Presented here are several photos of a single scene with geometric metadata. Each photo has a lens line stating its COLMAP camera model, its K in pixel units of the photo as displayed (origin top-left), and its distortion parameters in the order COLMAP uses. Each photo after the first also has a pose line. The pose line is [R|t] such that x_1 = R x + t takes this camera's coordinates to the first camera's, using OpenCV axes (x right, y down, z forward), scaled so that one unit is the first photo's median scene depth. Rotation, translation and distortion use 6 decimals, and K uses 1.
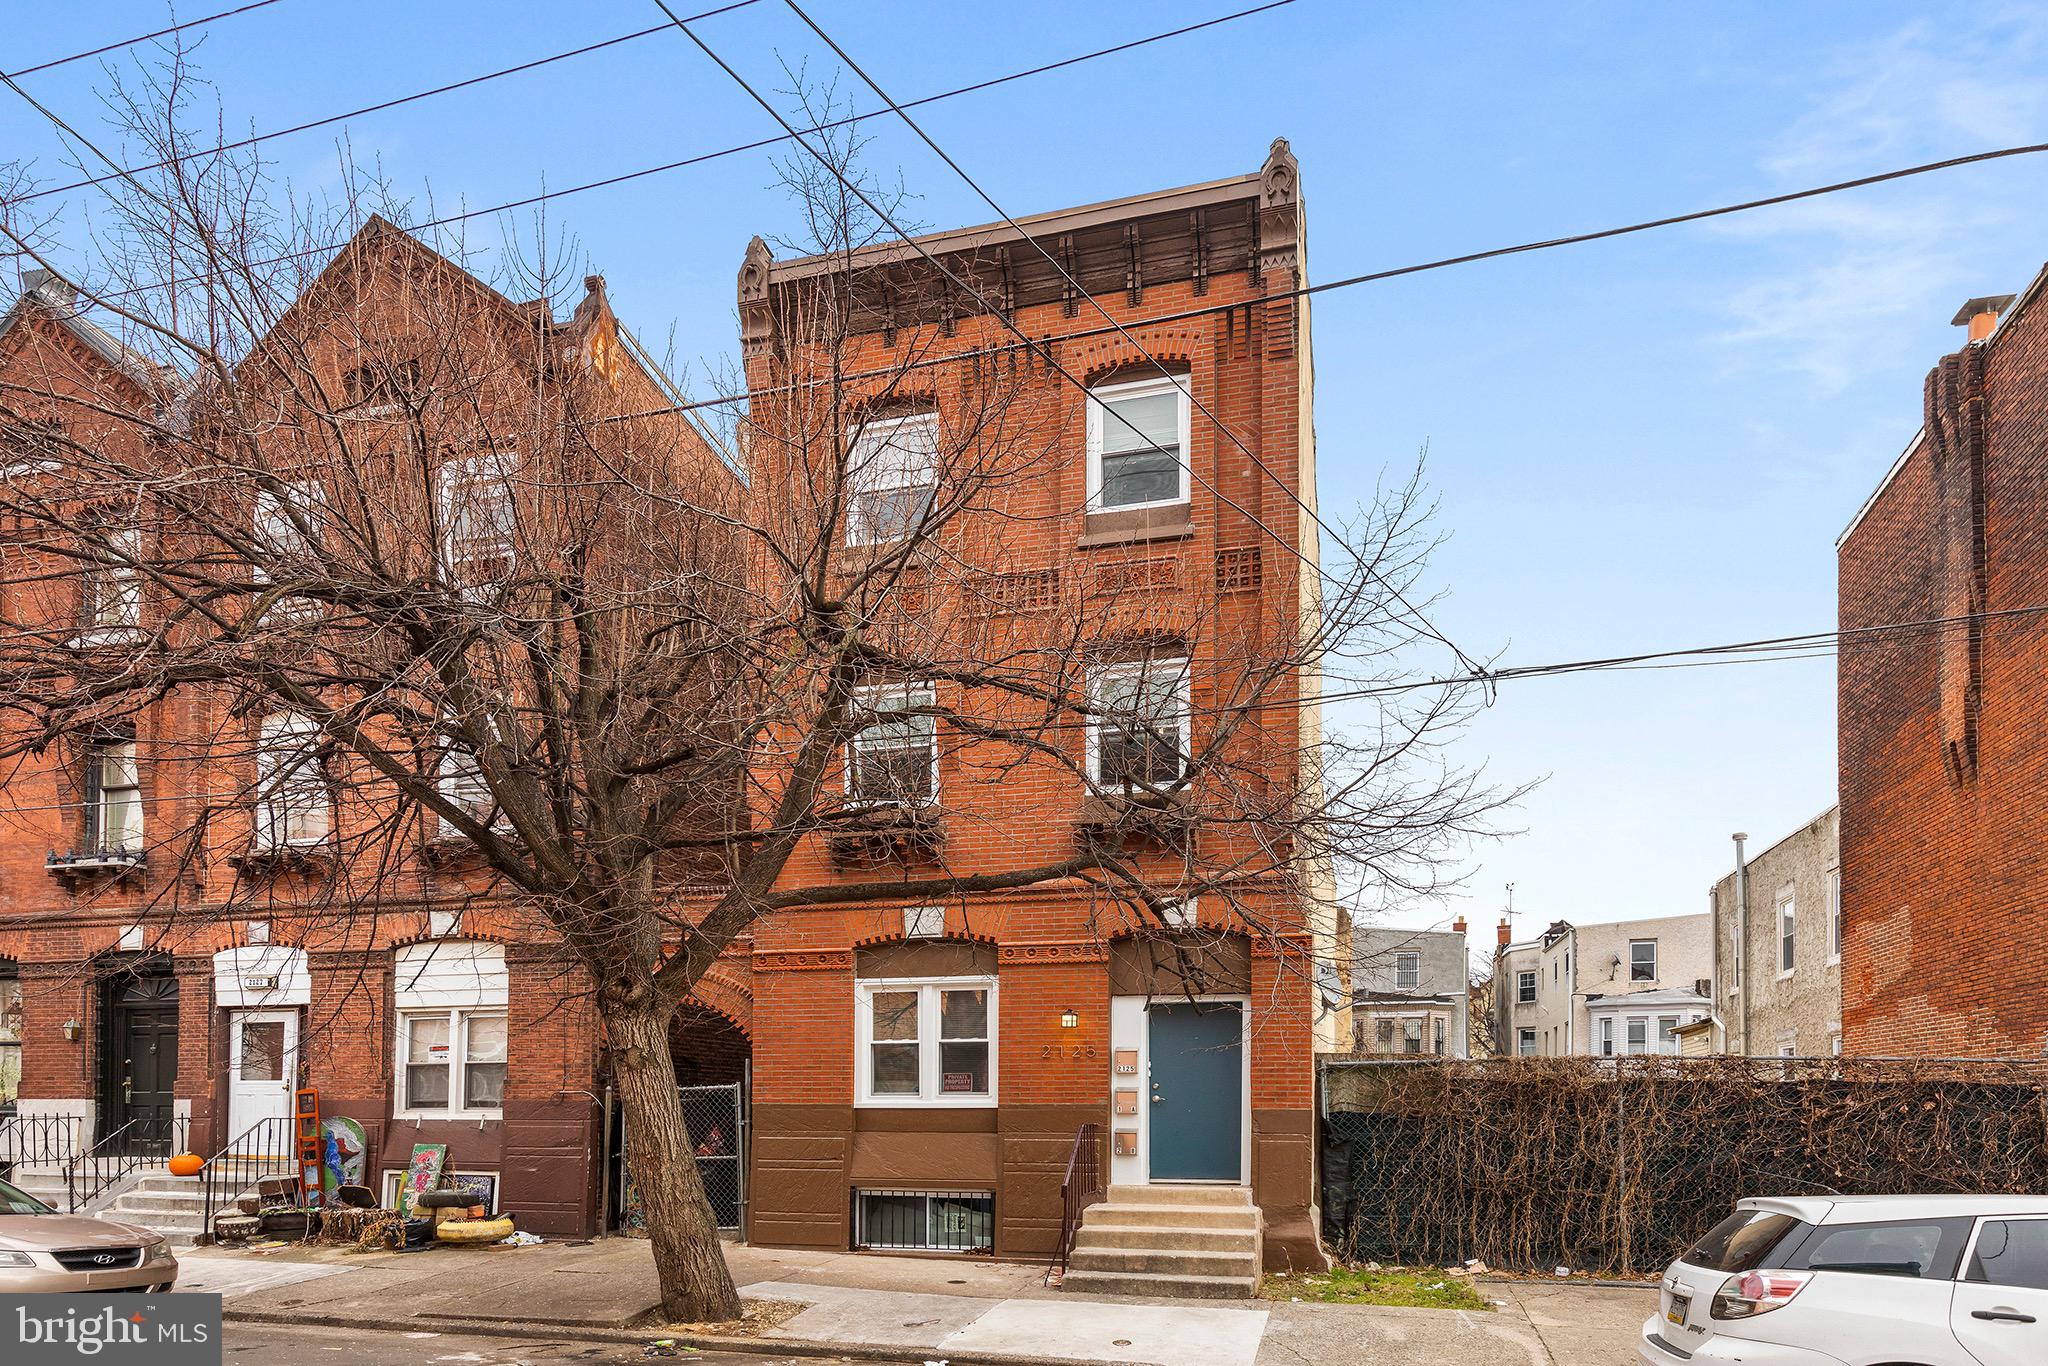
lens RADIAL K [[1414.7, 0, 1024.0], [0, 1414.7, 683.0], [0, 0, 1]] dist [0.001860, -0.003004]
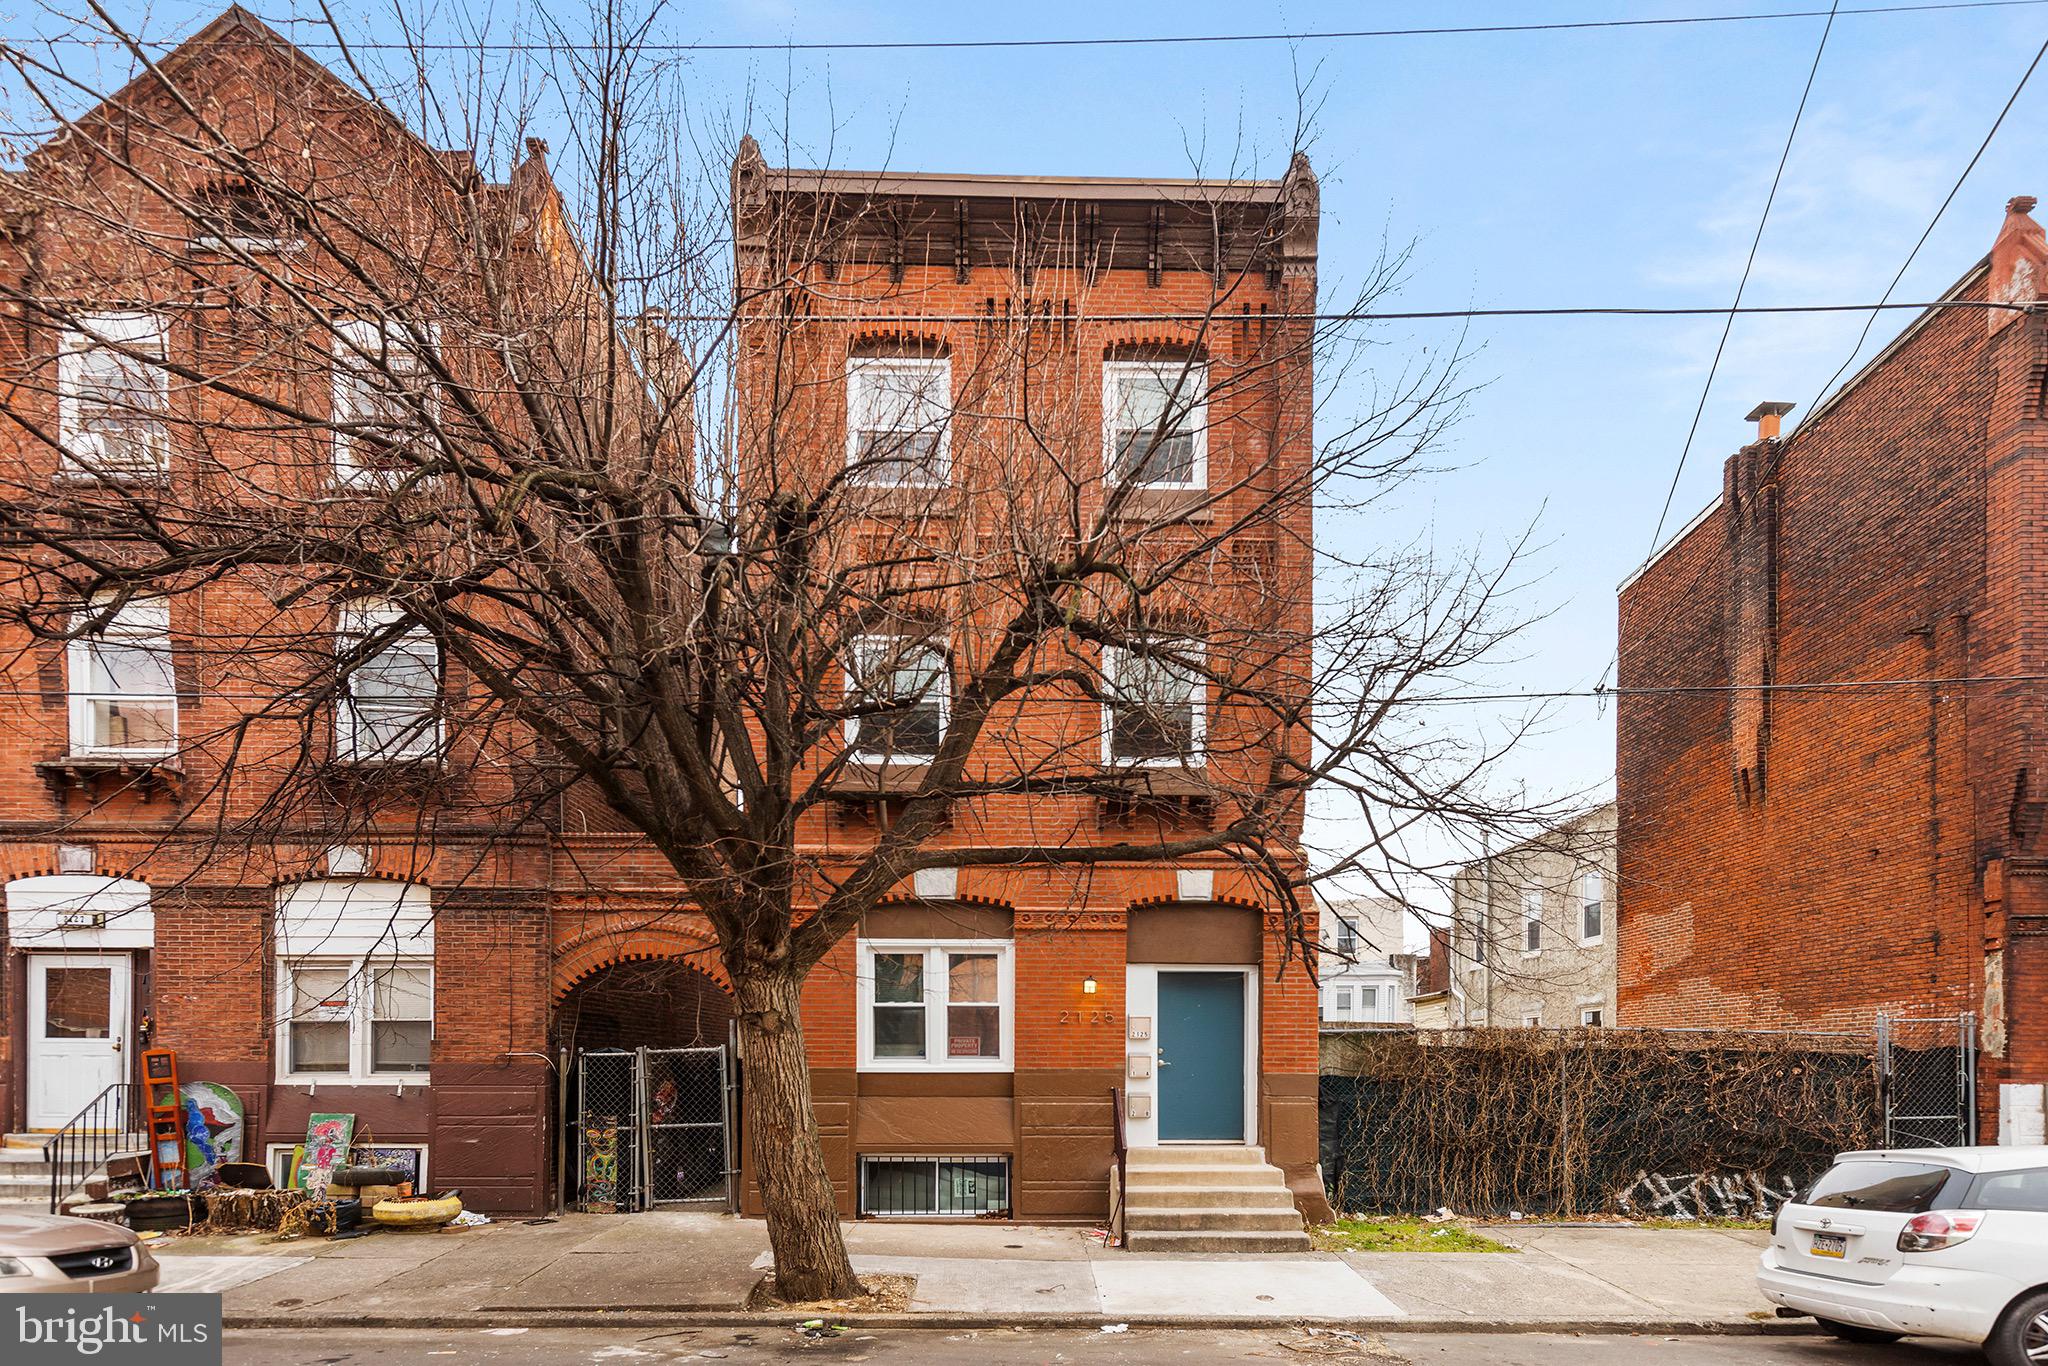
lens RADIAL K [[1414.7, 0, 1024.0], [0, 1414.7, 683.0], [0, 0, 1]] dist [0.001860, -0.003004]
pose [[0.943345, 0.086796, 0.320259, -0.340989], [-0.096486, 0.995229, 0.014482, 0.011412], [-0.317474, -0.044562, 0.947219, 0.061991]]
